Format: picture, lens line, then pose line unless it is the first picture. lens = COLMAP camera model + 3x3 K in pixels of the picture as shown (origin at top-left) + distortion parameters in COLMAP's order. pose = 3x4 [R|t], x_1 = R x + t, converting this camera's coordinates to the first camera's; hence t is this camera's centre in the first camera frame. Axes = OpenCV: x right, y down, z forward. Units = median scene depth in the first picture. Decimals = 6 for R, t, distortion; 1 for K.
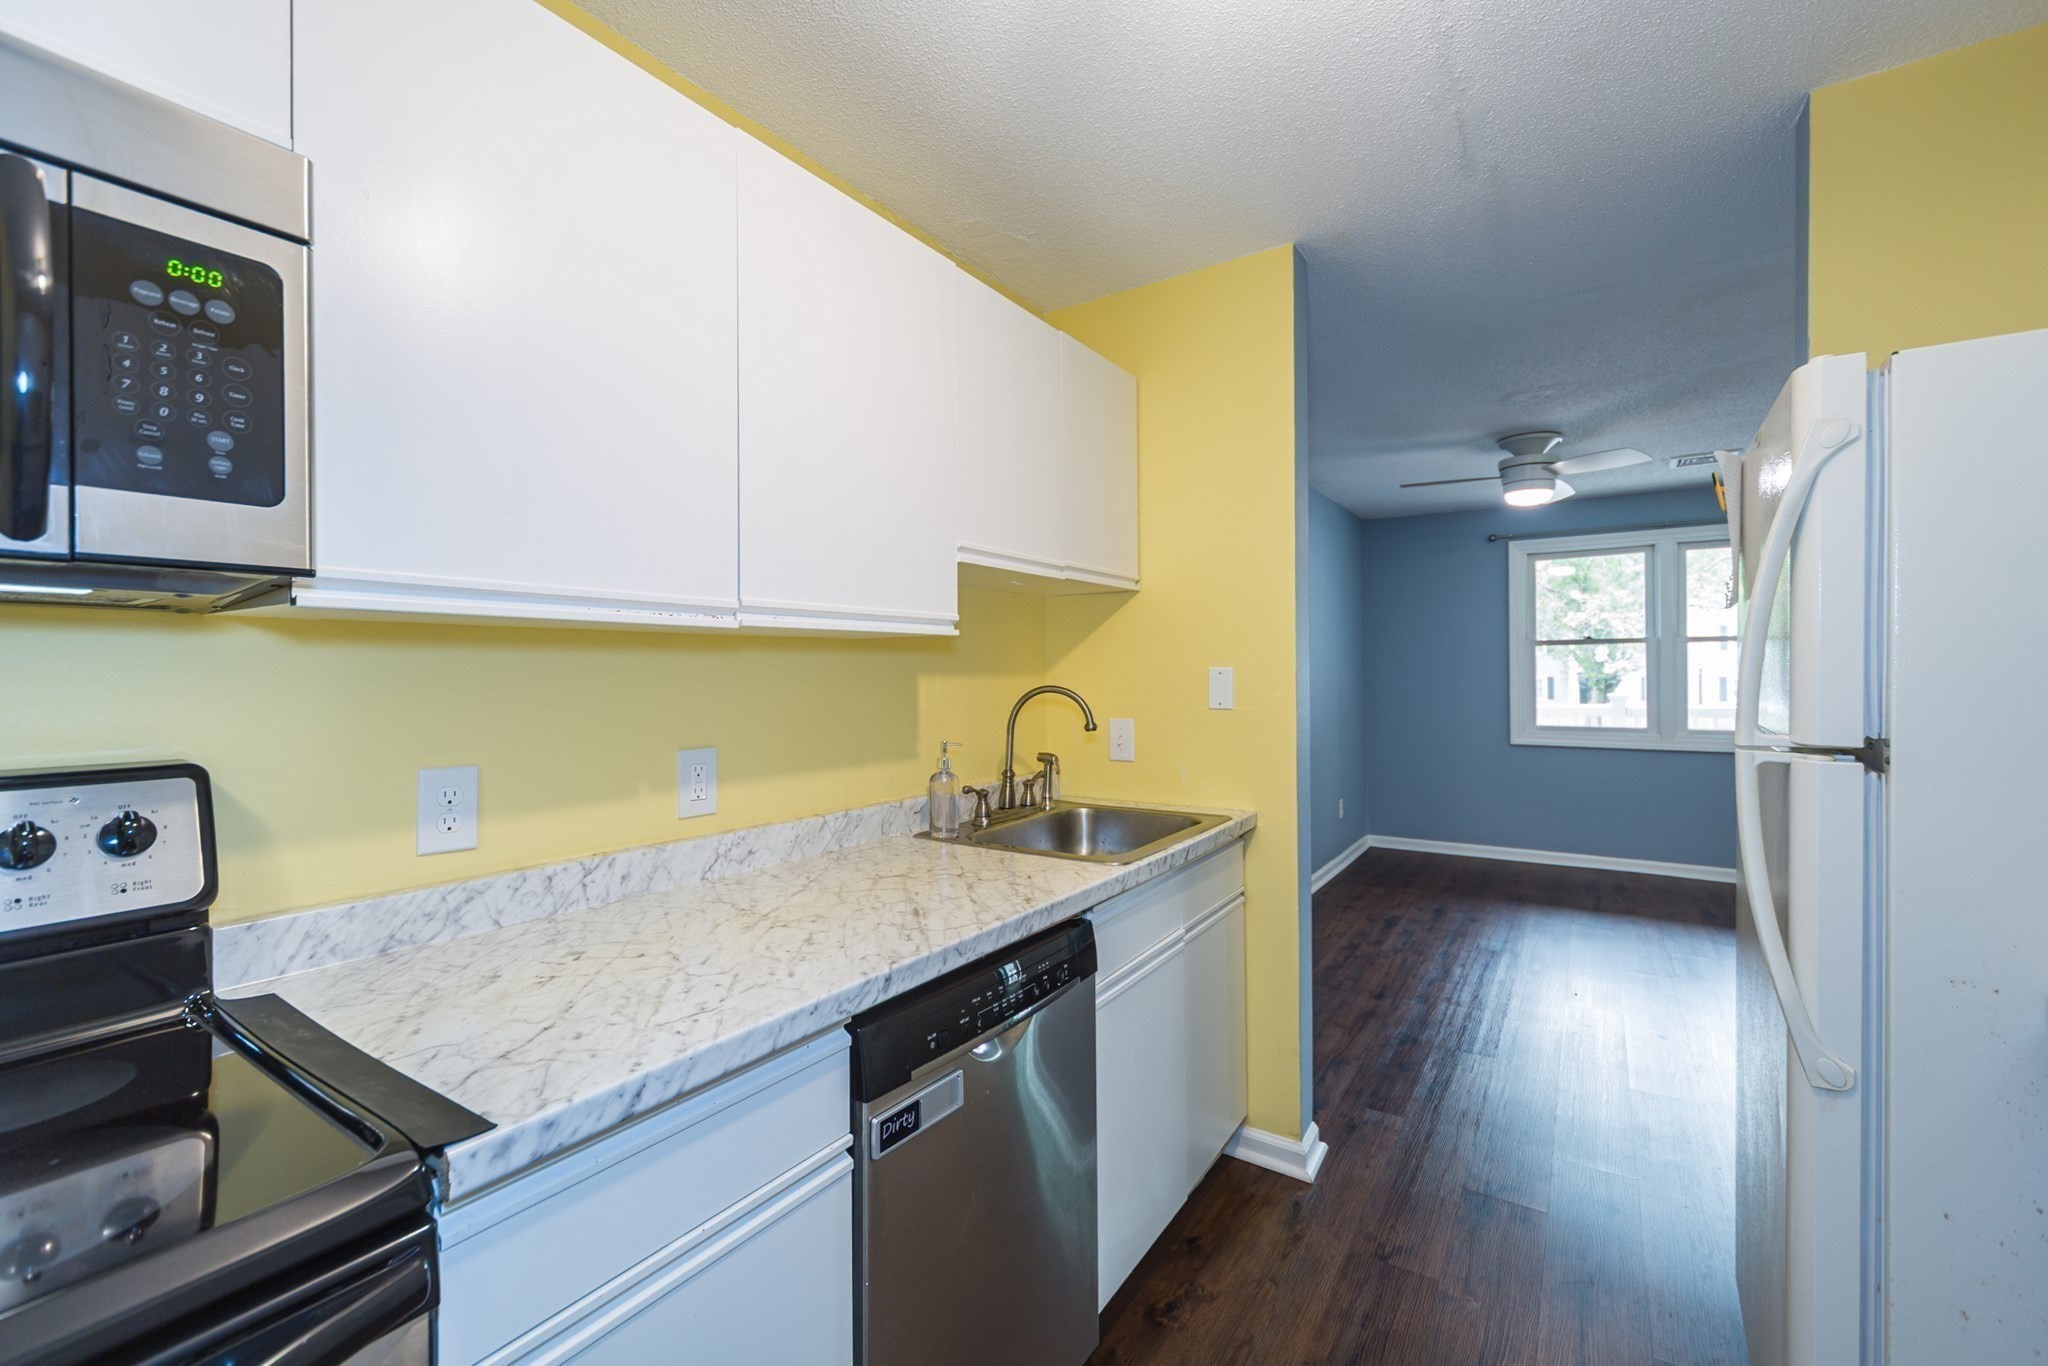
lens RADIAL K [[863.0, 0, 1022.2], [0, 863.0, 675.8], [0, 0, 1]] dist [0.003023, -0.000213]
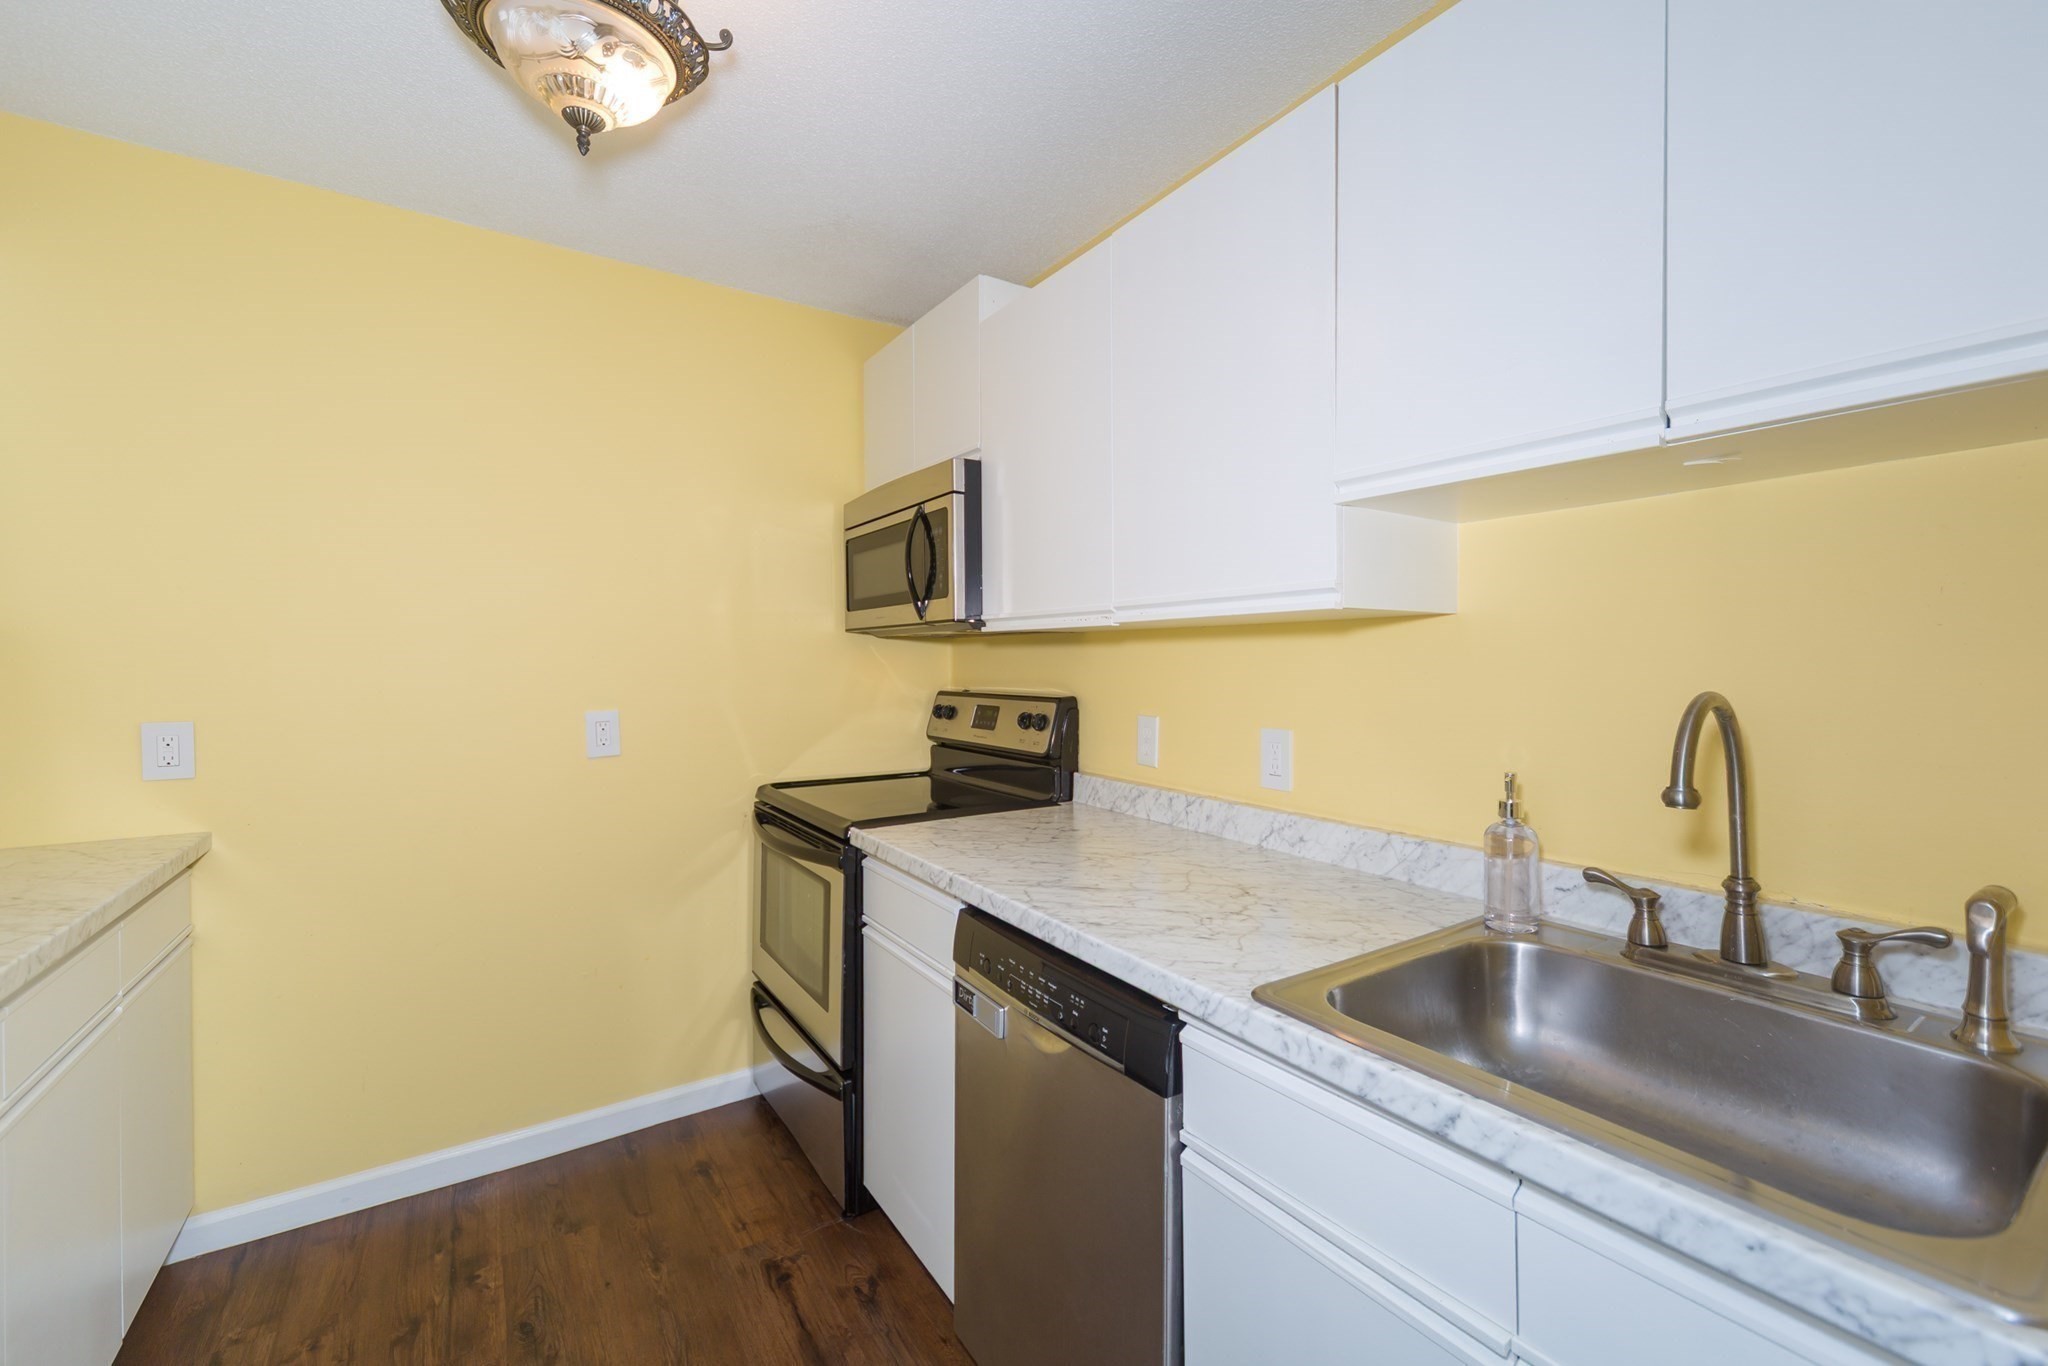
lens RADIAL K [[887.0, 0, 1084.1], [0, 887.0, 674.6], [0, 0, 1]] dist [0.110442, 0.000032]
pose [[-0.373111, 0.018743, -0.927597, 0.794637], [-0.000043, 0.999796, 0.020220, -0.006218], [0.927787, 0.007584, -0.373034, 1.253291]]
